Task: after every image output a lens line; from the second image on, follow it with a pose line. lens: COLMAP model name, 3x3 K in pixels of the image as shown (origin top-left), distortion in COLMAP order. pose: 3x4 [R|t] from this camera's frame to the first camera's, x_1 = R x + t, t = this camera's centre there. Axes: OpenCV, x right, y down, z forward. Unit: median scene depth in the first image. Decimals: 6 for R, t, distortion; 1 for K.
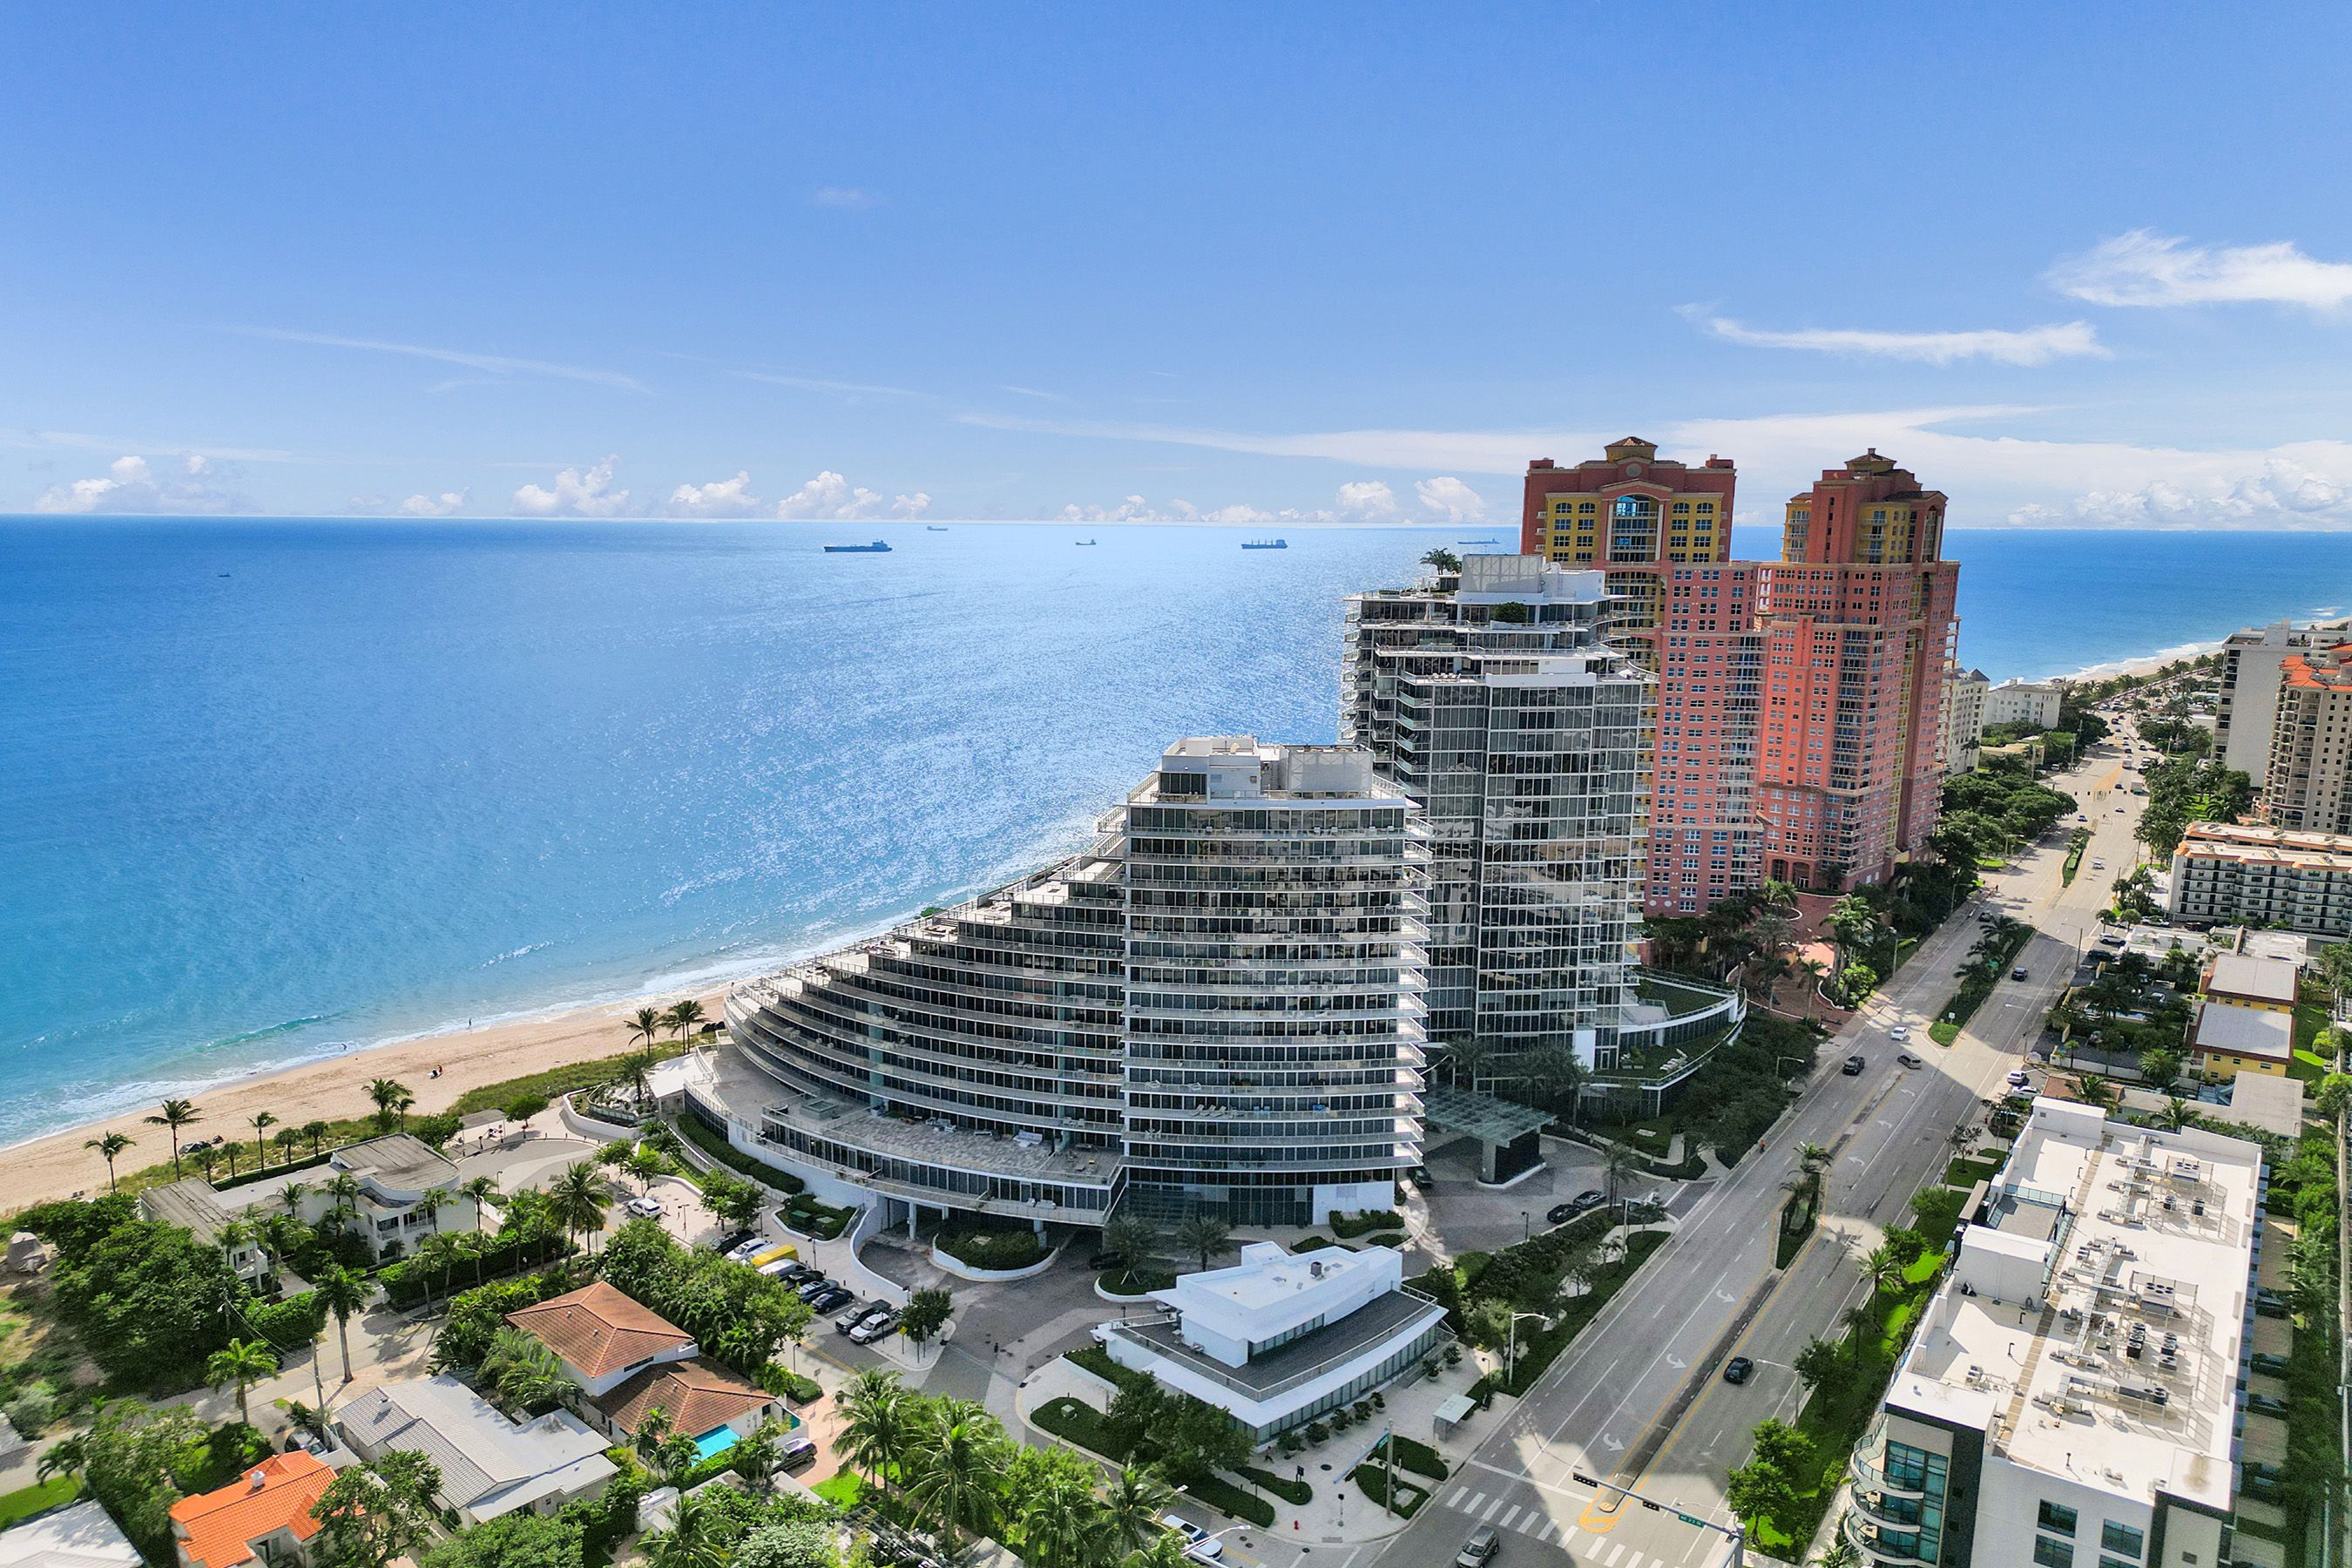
lens RADIAL K [[1647.5, 0, 1176.0], [0, 1647.5, 784.0], [0, 0, 1]] dist [0.094085, -0.086793]
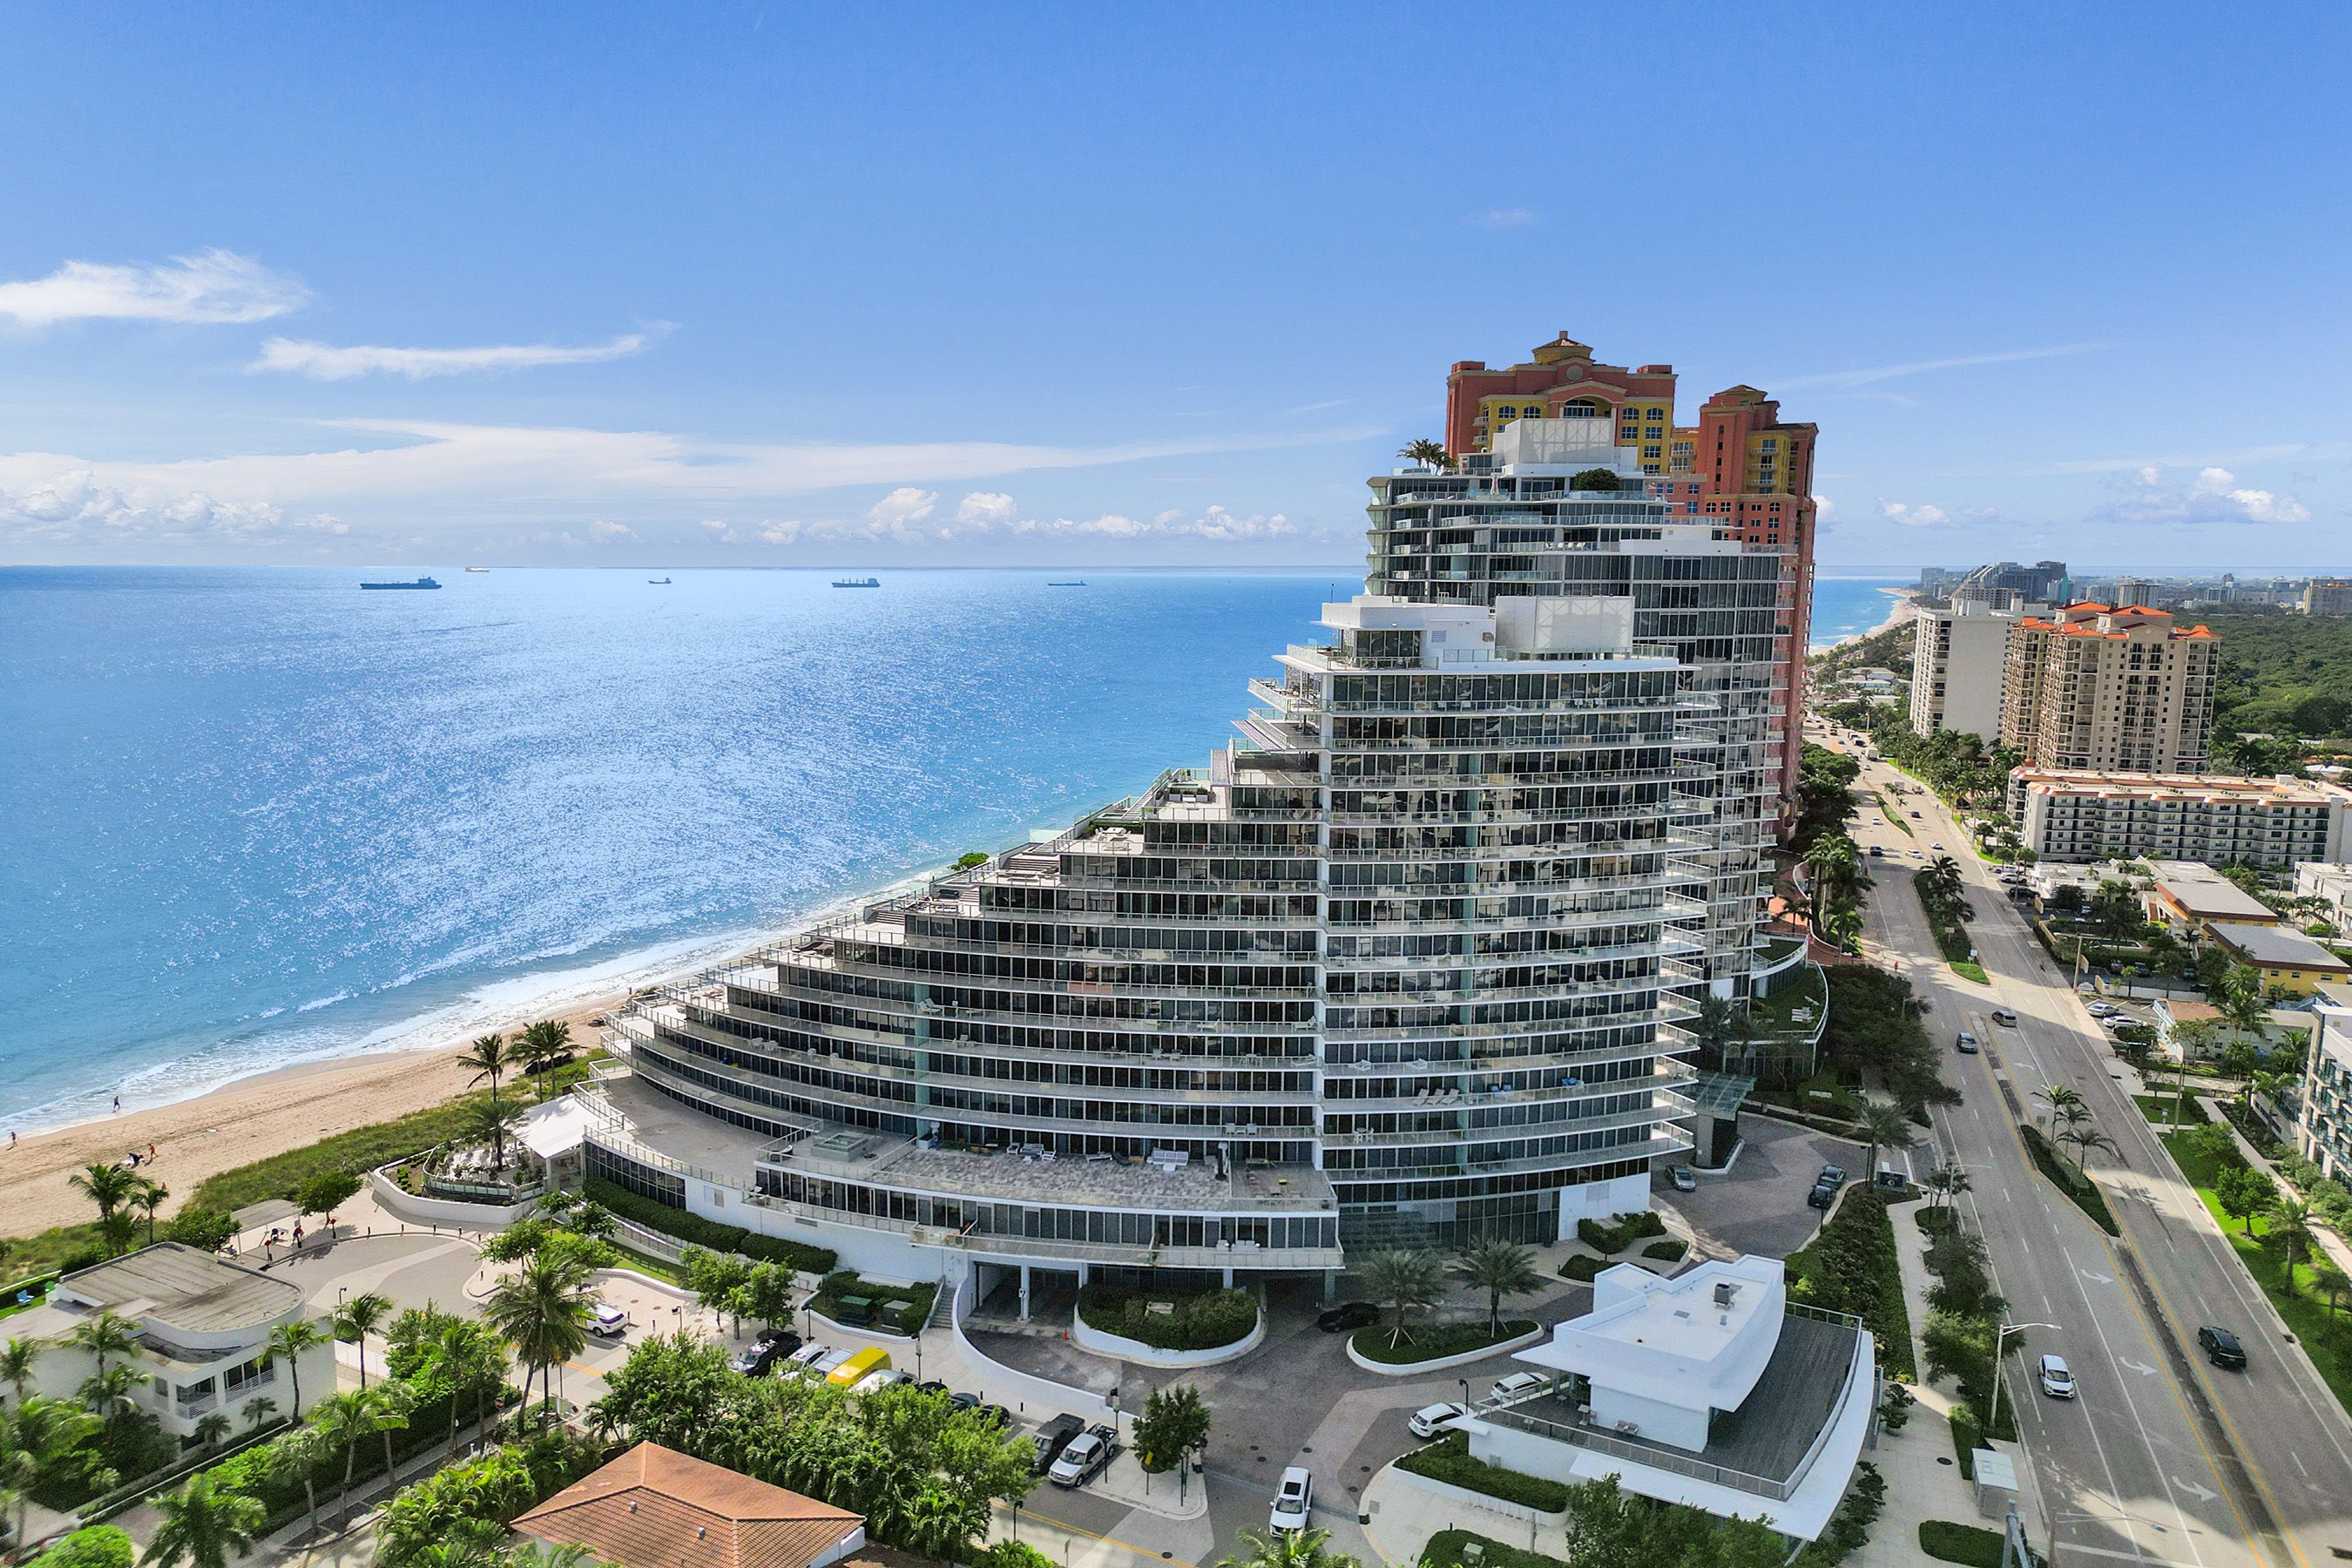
lens RADIAL K [[1647.5, 0, 1176.0], [0, 1647.5, 784.0], [0, 0, 1]] dist [0.094085, -0.086793]
pose [[0.968202, -0.032977, 0.247987, -0.259938], [0.039946, 0.998934, -0.023121, 0.071297], [-0.246960, 0.032292, 0.968487, 0.311922]]
